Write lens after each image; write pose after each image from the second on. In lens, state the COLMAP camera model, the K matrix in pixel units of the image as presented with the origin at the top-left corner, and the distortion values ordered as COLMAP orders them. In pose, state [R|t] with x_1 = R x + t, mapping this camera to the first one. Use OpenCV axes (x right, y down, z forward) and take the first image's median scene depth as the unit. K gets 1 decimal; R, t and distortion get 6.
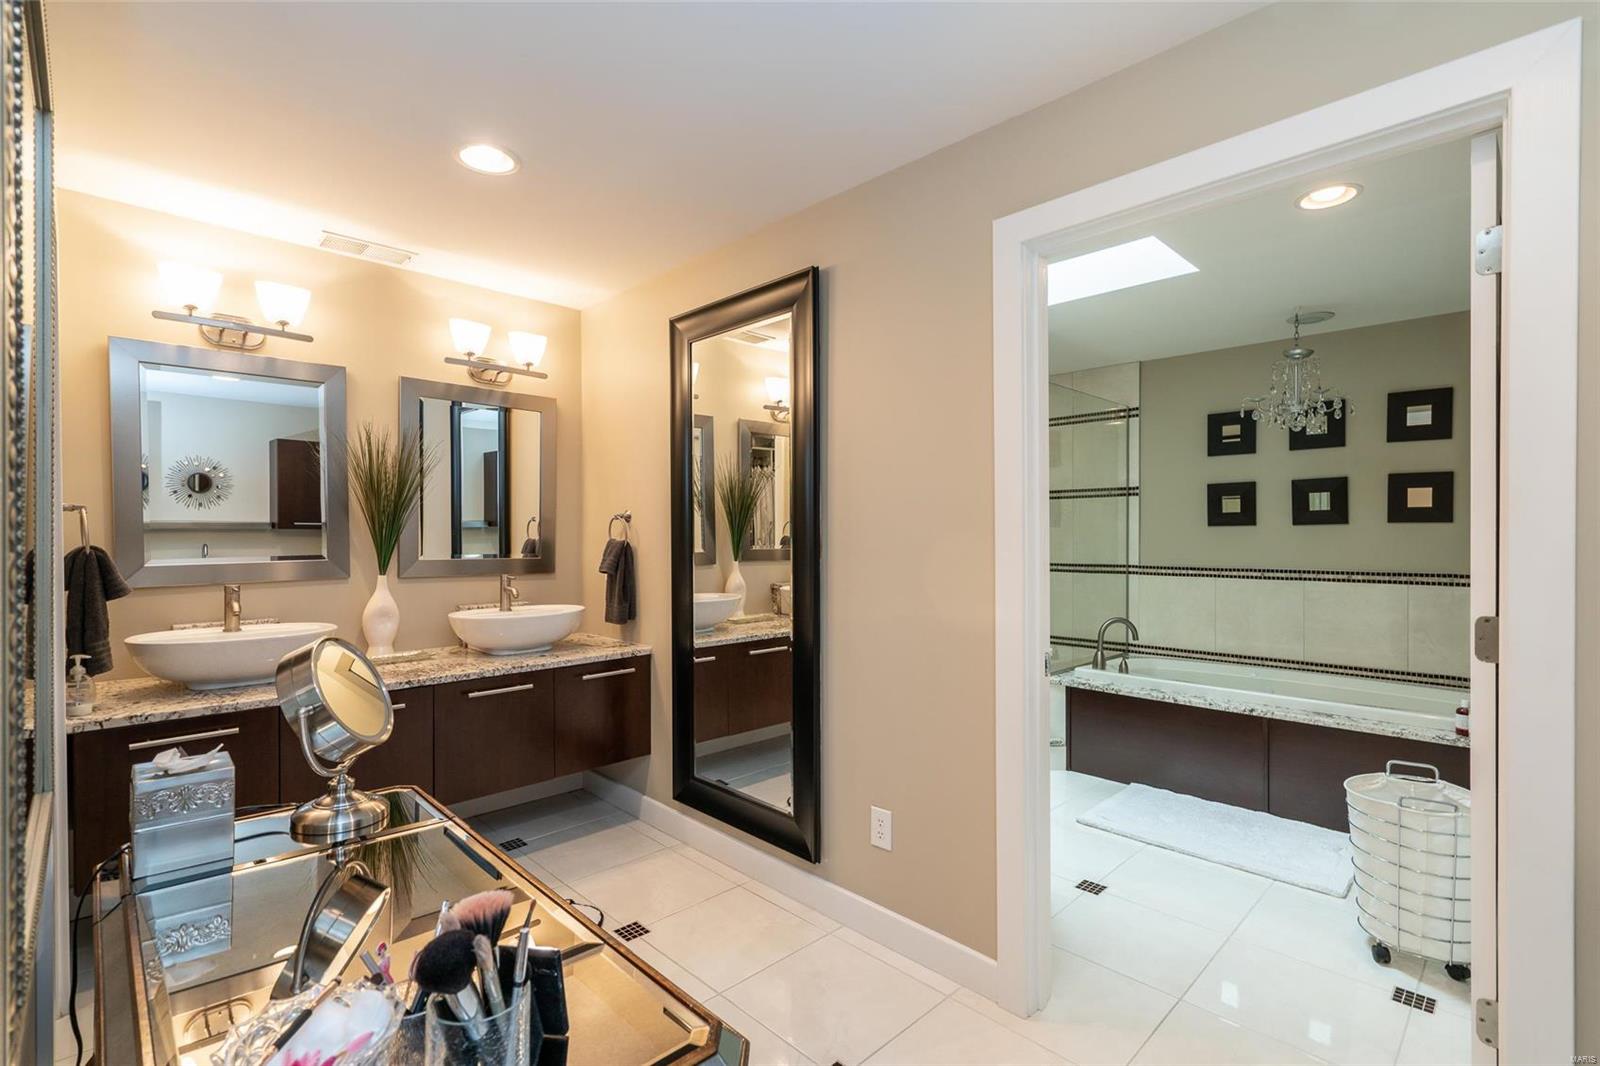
lens RADIAL K [[728.3, 0, 799.2], [0, 728.3, 545.7], [0, 0, 1]] dist [-0.001258, -0.000335]
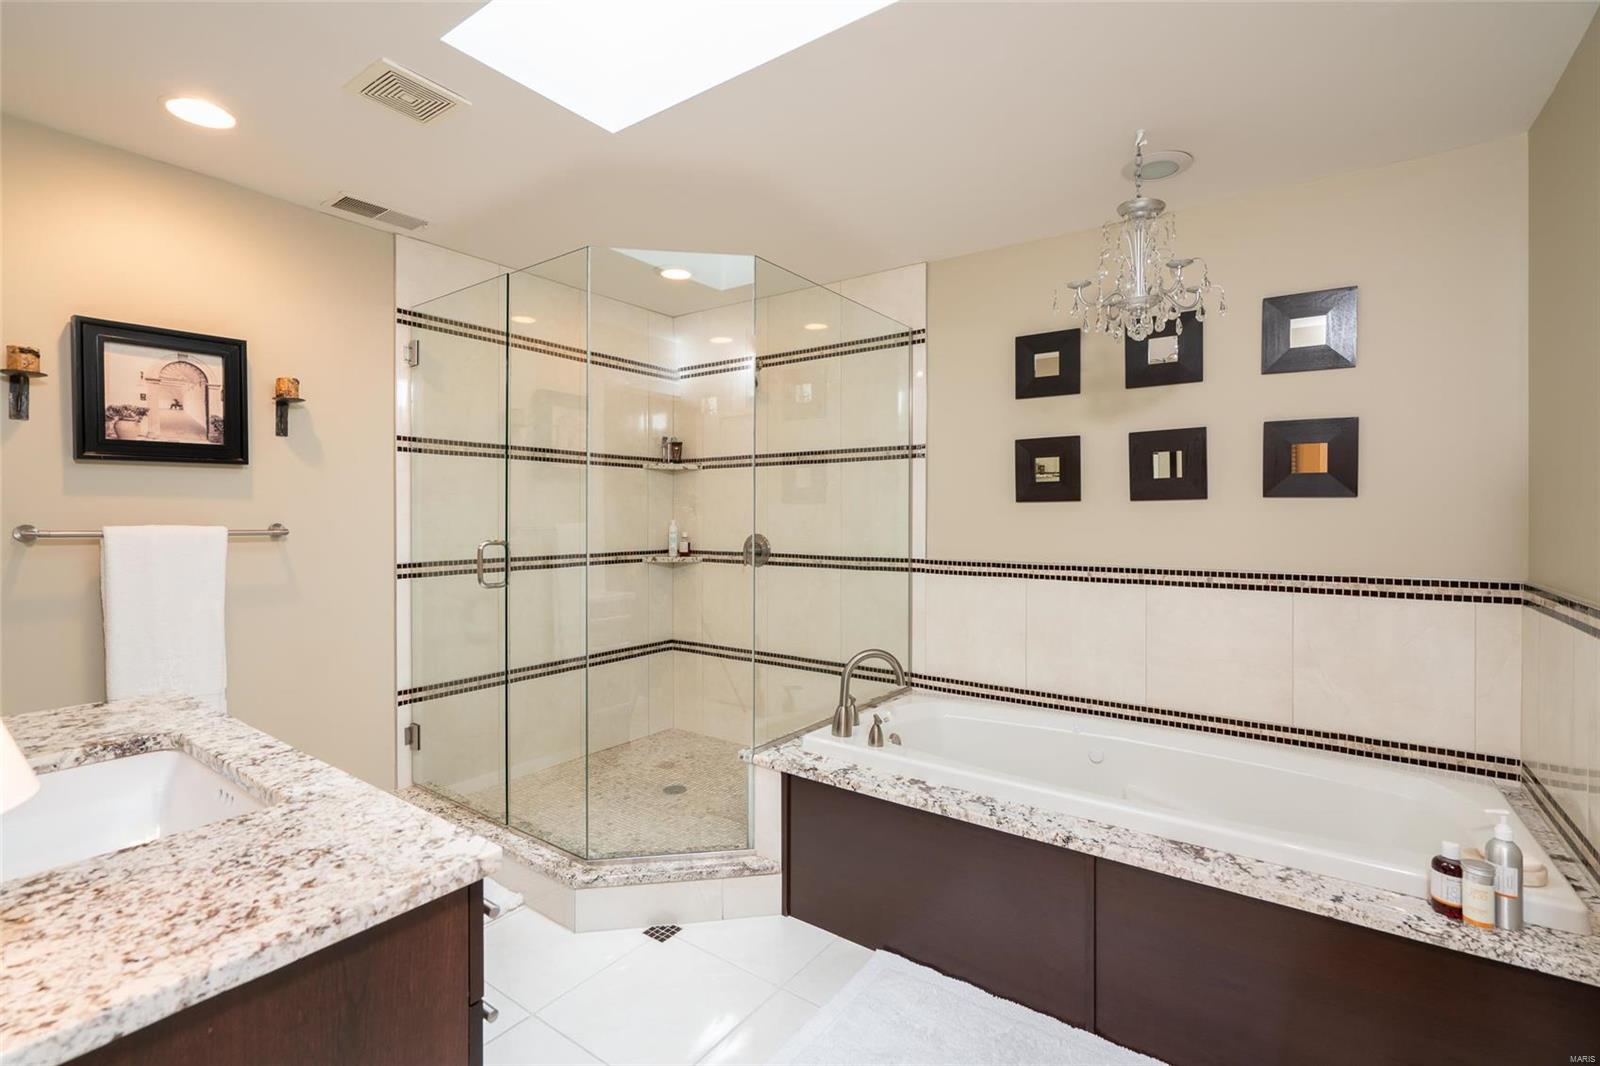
lens RADIAL K [[728.3, 0, 798.7], [0, 728.3, 521.4], [0, 0, 1]] dist [-0.001258, -0.000335]
pose [[0.983944, 0.005113, 0.178407, 0.274570], [-0.003511, 0.999951, -0.009295, -0.002210], [-0.178445, 0.008519, 0.983913, 0.419822]]
